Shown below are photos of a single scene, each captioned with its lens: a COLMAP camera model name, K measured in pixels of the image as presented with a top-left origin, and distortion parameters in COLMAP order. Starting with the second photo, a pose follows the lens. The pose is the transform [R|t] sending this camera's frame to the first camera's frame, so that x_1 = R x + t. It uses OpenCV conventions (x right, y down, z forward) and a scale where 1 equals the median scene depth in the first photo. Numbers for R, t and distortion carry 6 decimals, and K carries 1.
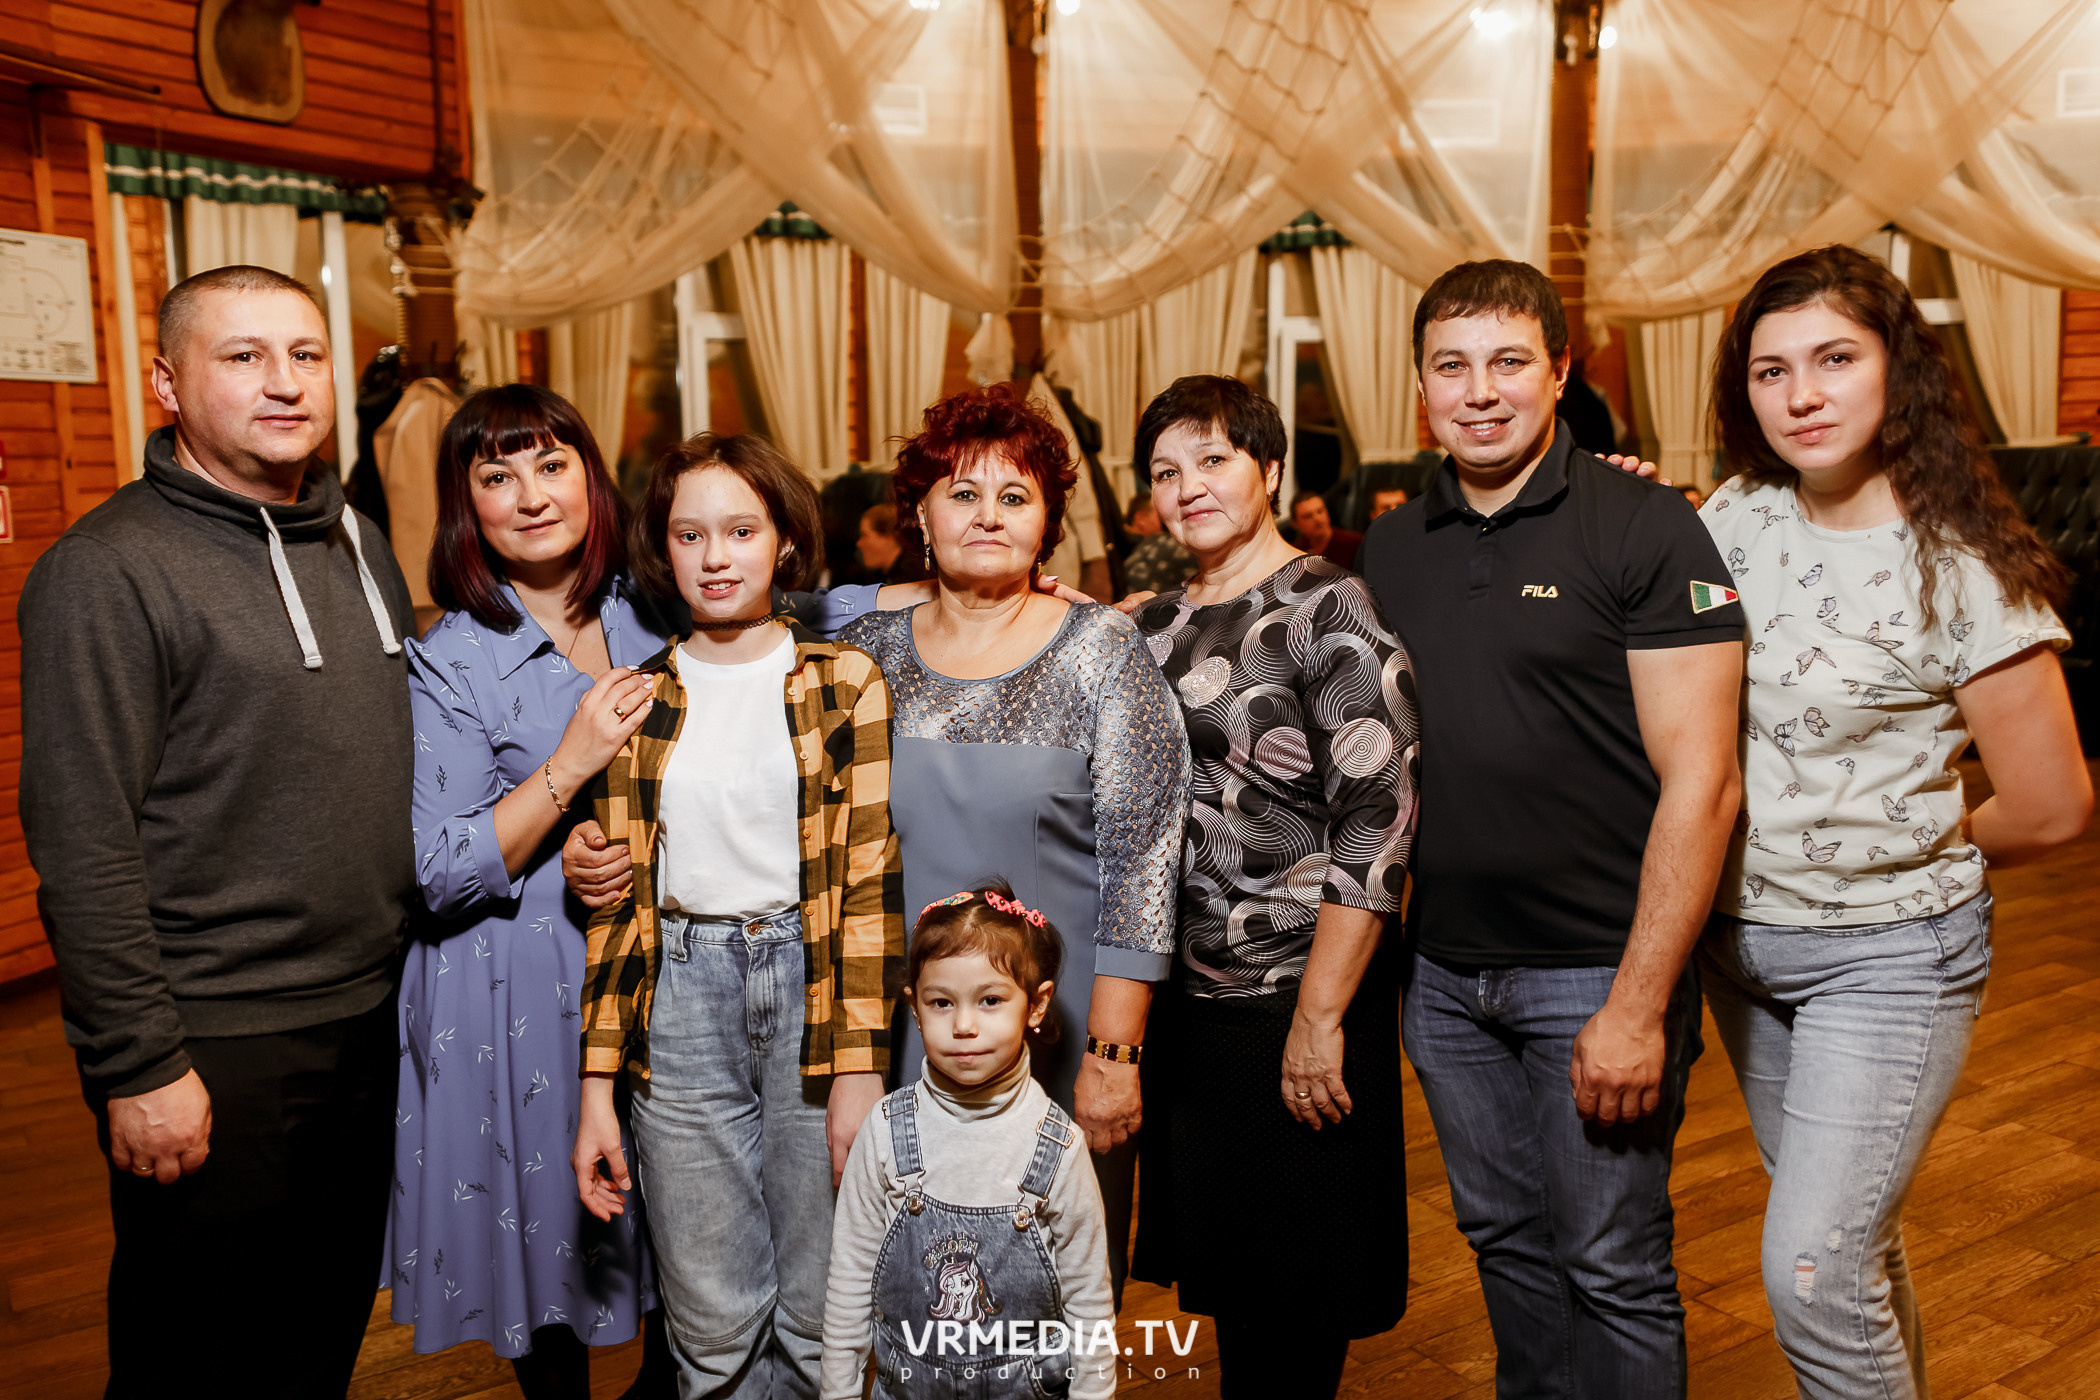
lens RADIAL K [[1845.5, 0, 985.4], [0, 1845.5, 696.6], [0, 0, 1]] dist [0.035505, -0.028736]
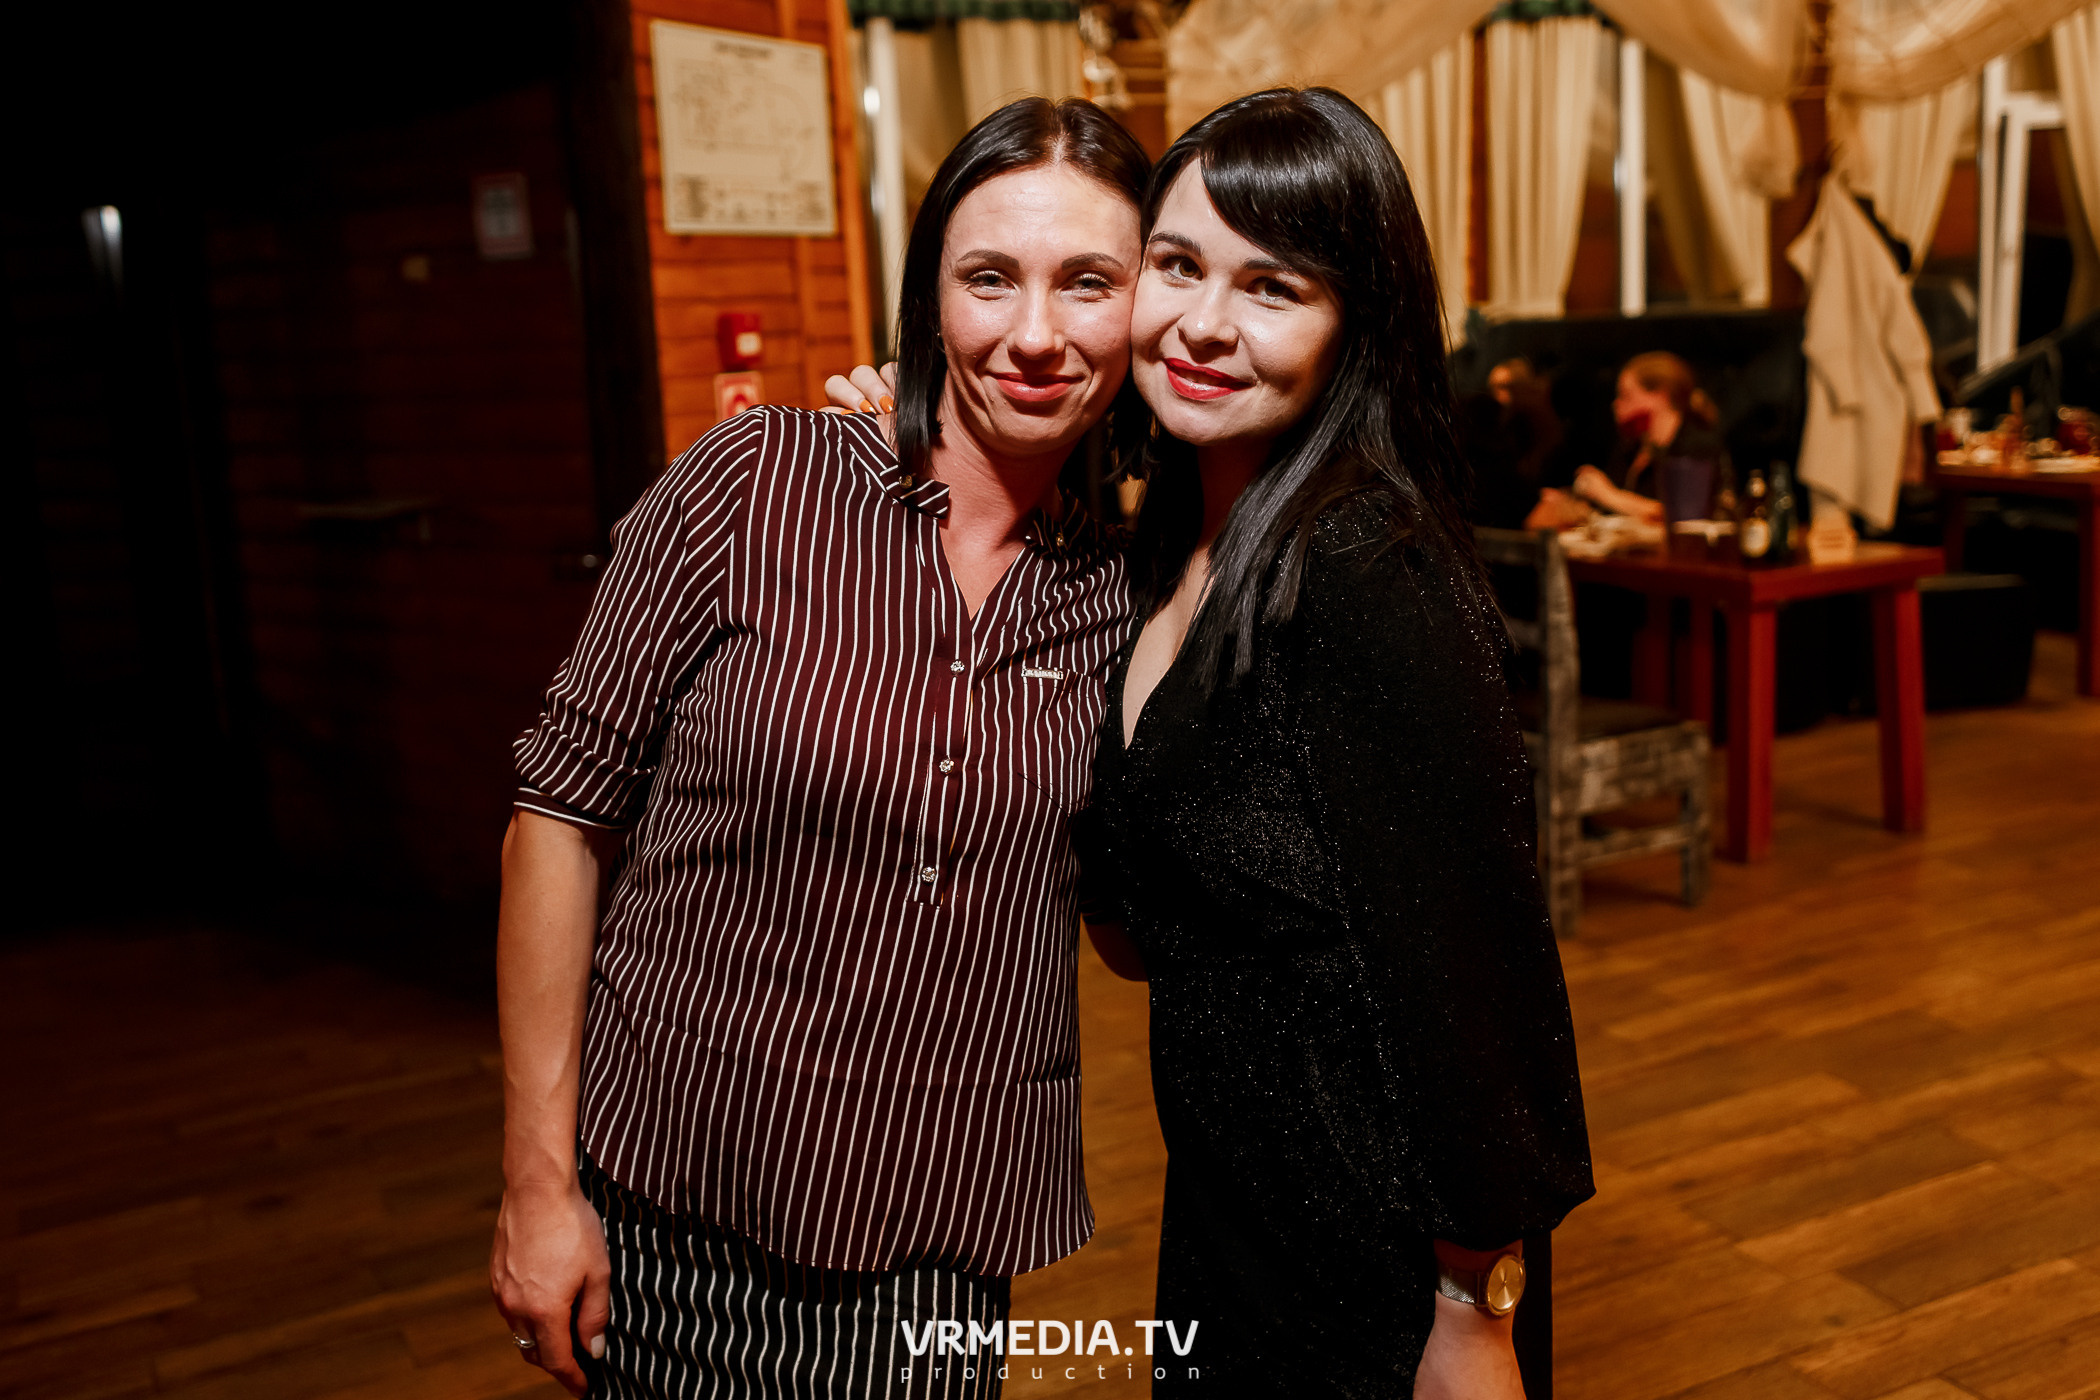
lens RADIAL K [[2102.2, 0, 1002.9], [0, 2102.2, 653.1], [0, 0, 1]] dist [0.019852, 0.000000]
pose [[0.993950, -0.020240, -0.107957, -0.218032], [0.024064, 0.999124, 0.034239, -0.015960], [0.107169, -0.036629, 0.993566, 0.090588]]
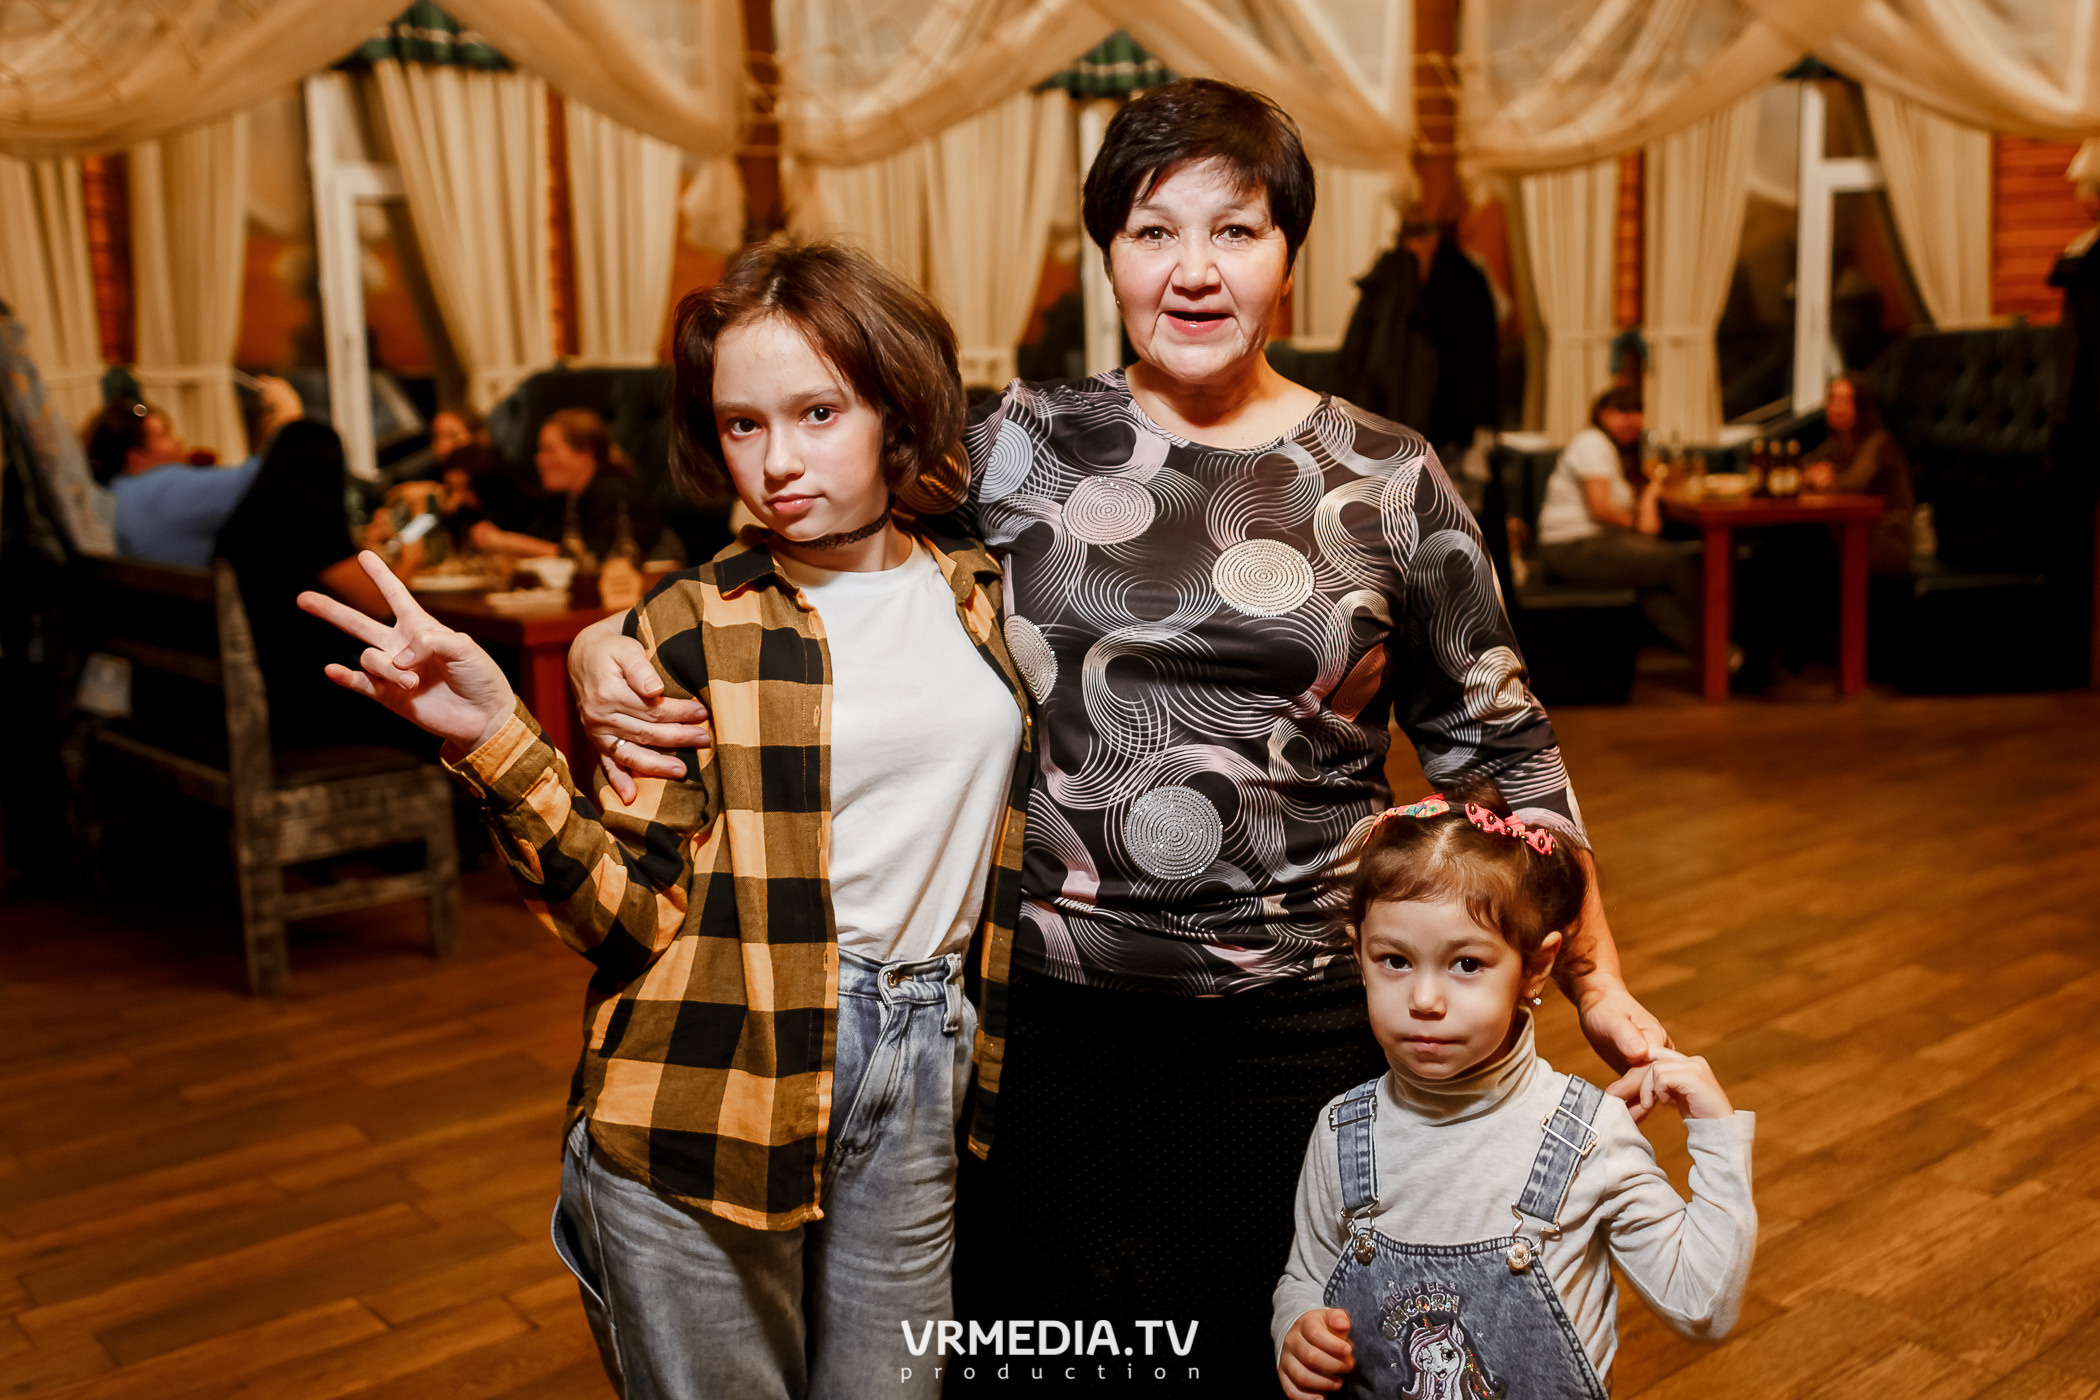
lens RADIAL K [[2102.2, 0, 1076.9], [0, 2102.2, 671.4], [0, 0, 1]] dist [0.019852, 0.000000]
pose [[0.991445, -0.026662, 0.127773, 0.035186], [0.025616, 0.999624, 0.009819, 0.002963], [-0.127986, -0.006462, 0.991755, 0.107588]]
